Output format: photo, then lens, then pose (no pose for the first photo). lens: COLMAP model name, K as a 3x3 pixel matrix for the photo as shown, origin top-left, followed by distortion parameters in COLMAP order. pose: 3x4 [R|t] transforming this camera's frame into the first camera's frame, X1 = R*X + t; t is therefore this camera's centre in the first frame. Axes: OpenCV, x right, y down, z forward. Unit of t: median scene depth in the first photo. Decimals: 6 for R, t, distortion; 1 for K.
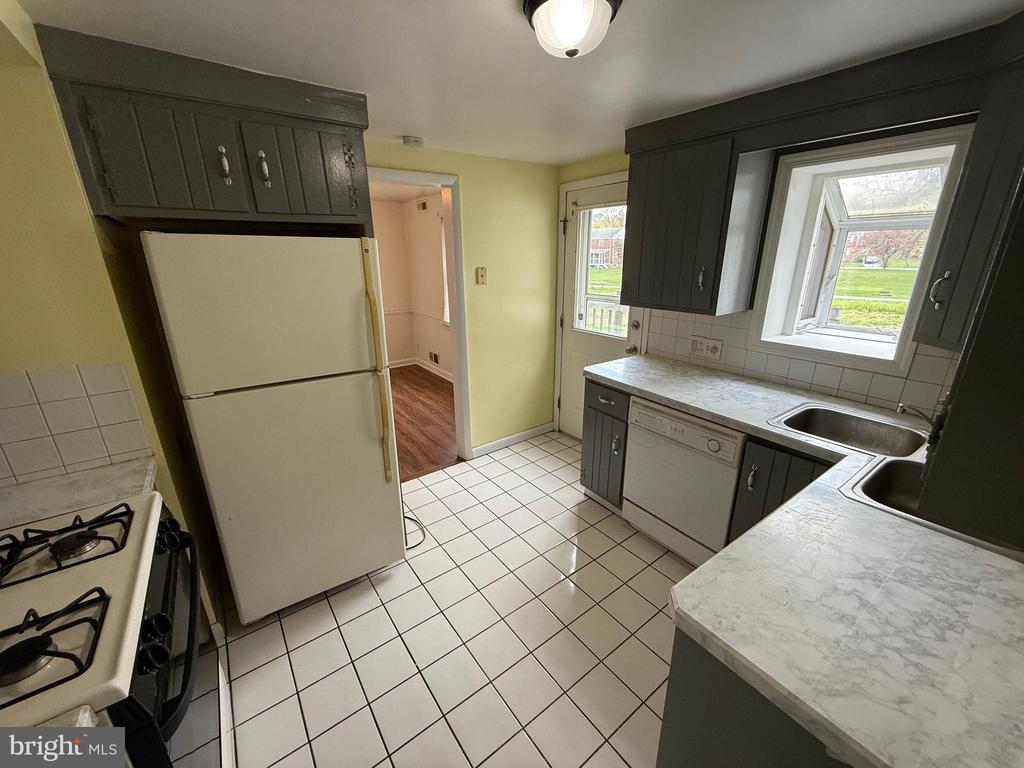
lens RADIAL K [[406.1, 0, 509.1], [0, 406.1, 379.4], [0, 0, 1]] dist [-0.003777, 0.000453]
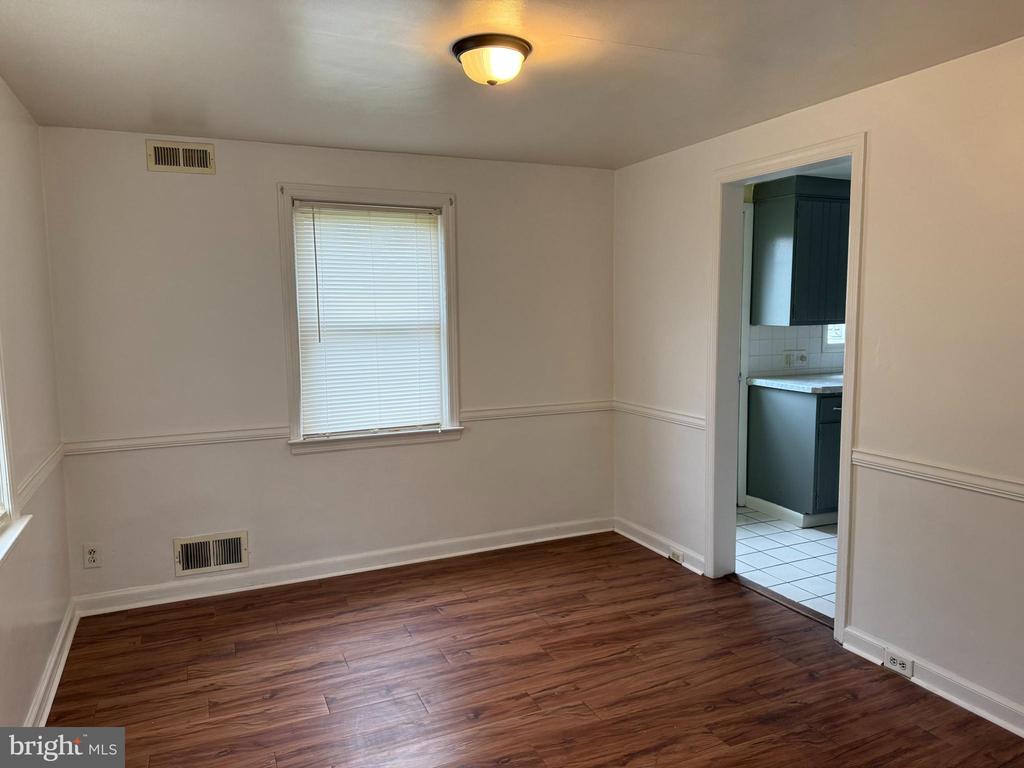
lens RADIAL K [[716.5, 0, 509.6], [0, 716.5, 378.0], [0, 0, 1]] dist [0.059028, -0.072137]
pose [[0.213799, -0.095294, 0.972219, -1.877665], [0.299475, 0.953704, 0.027622, -0.357434], [-0.929841, 0.285250, 0.232439, 1.401625]]
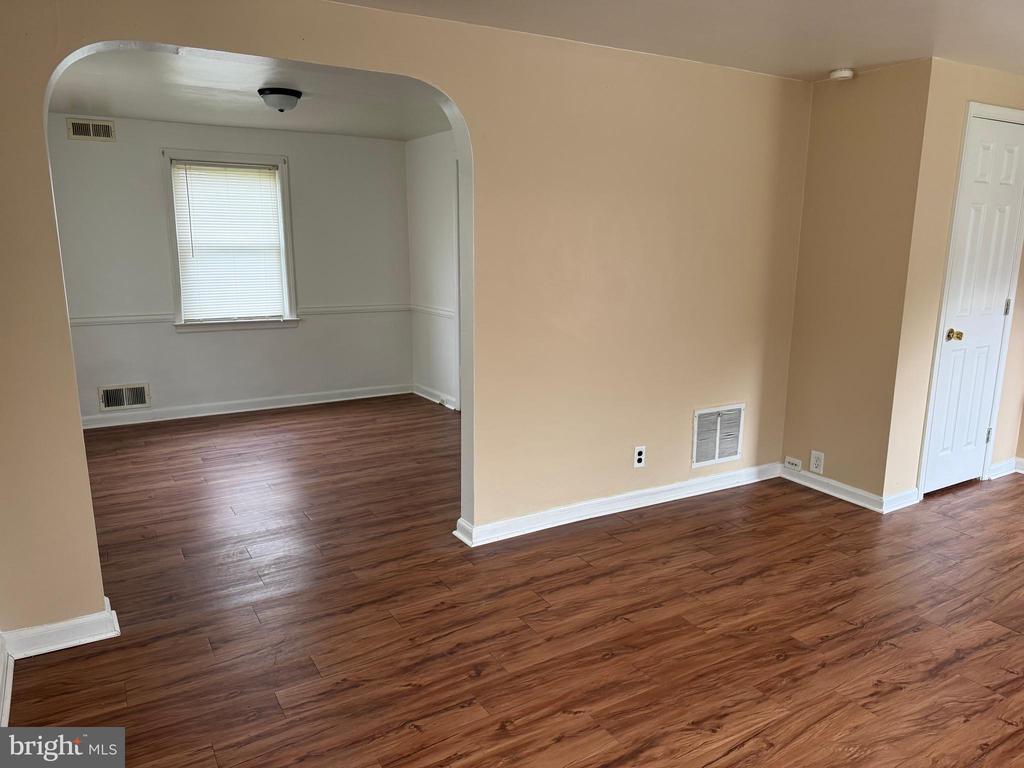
lens RADIAL K [[716.5, 0, 511.8], [0, 716.5, 386.0], [0, 0, 1]] dist [0.059028, -0.072137]
pose [[0.082818, -0.193284, 0.977641, -2.777673], [0.288535, 0.943644, 0.162120, -0.190990], [-0.953881, 0.268657, 0.133920, 0.912923]]
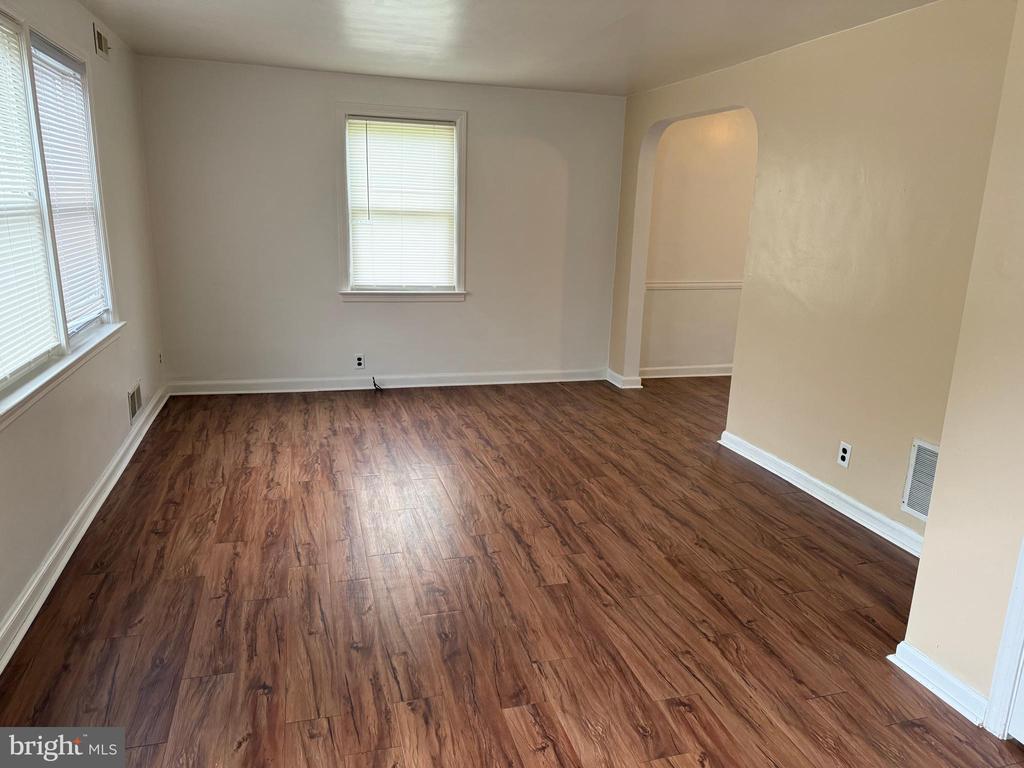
lens RADIAL K [[716.5, 0, 507.5], [0, 716.5, 382.7], [0, 0, 1]] dist [0.059028, -0.072137]
pose [[0.942706, 0.114631, -0.313313, -1.359143], [-0.134088, 0.990113, -0.041197, 0.330889], [0.305493, 0.080848, 0.948756, -0.801469]]
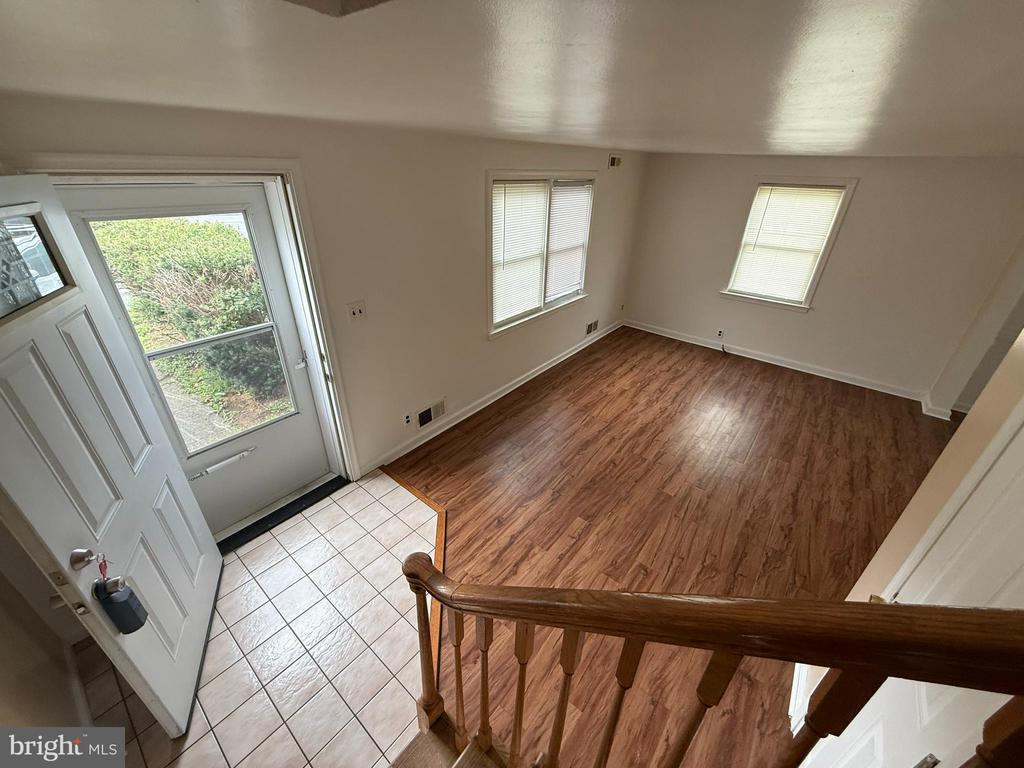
lens RADIAL K [[406.1, 0, 510.0], [0, 406.1, 379.2], [0, 0, 1]] dist [-0.003777, 0.000453]
pose [[0.267554, 0.462674, -0.845191, -0.819198], [-0.310021, 0.871863, 0.379134, -0.054816], [0.912306, 0.160587, 0.376709, -0.609652]]
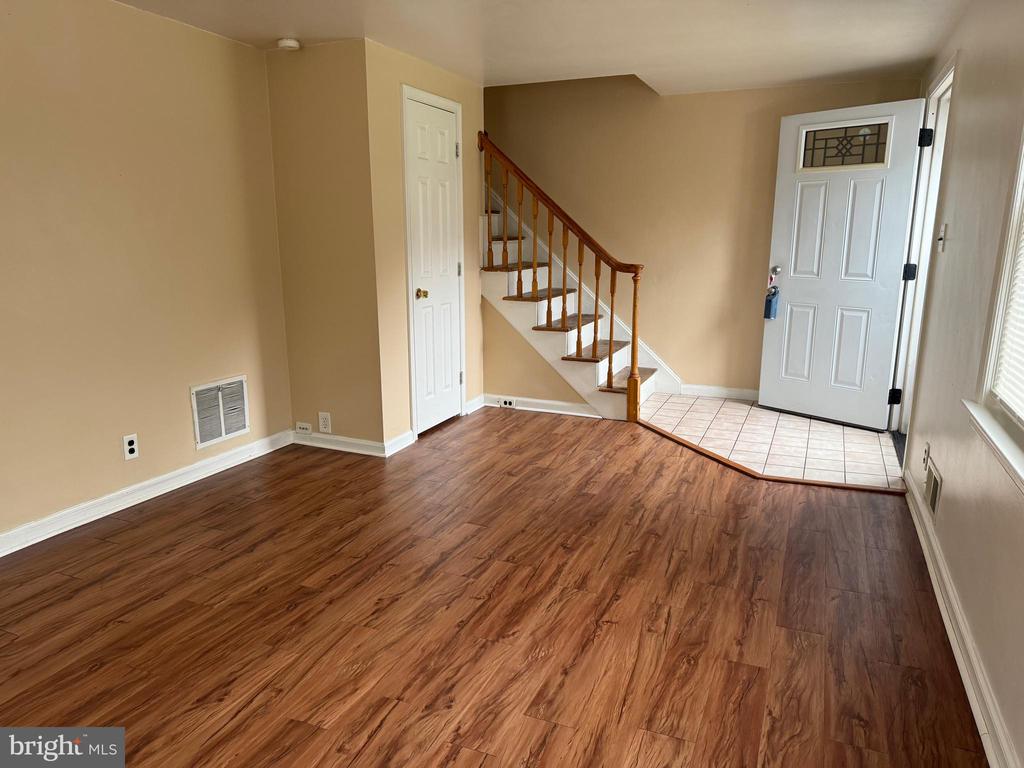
lens RADIAL K [[716.5, 0, 509.4], [0, 716.5, 388.4], [0, 0, 1]] dist [0.059028, -0.072137]
pose [[-0.520441, -0.178089, 0.835120, -2.794946], [0.255757, 0.900600, 0.351438, -0.115613], [-0.814696, 0.396490, -0.423162, 0.844556]]
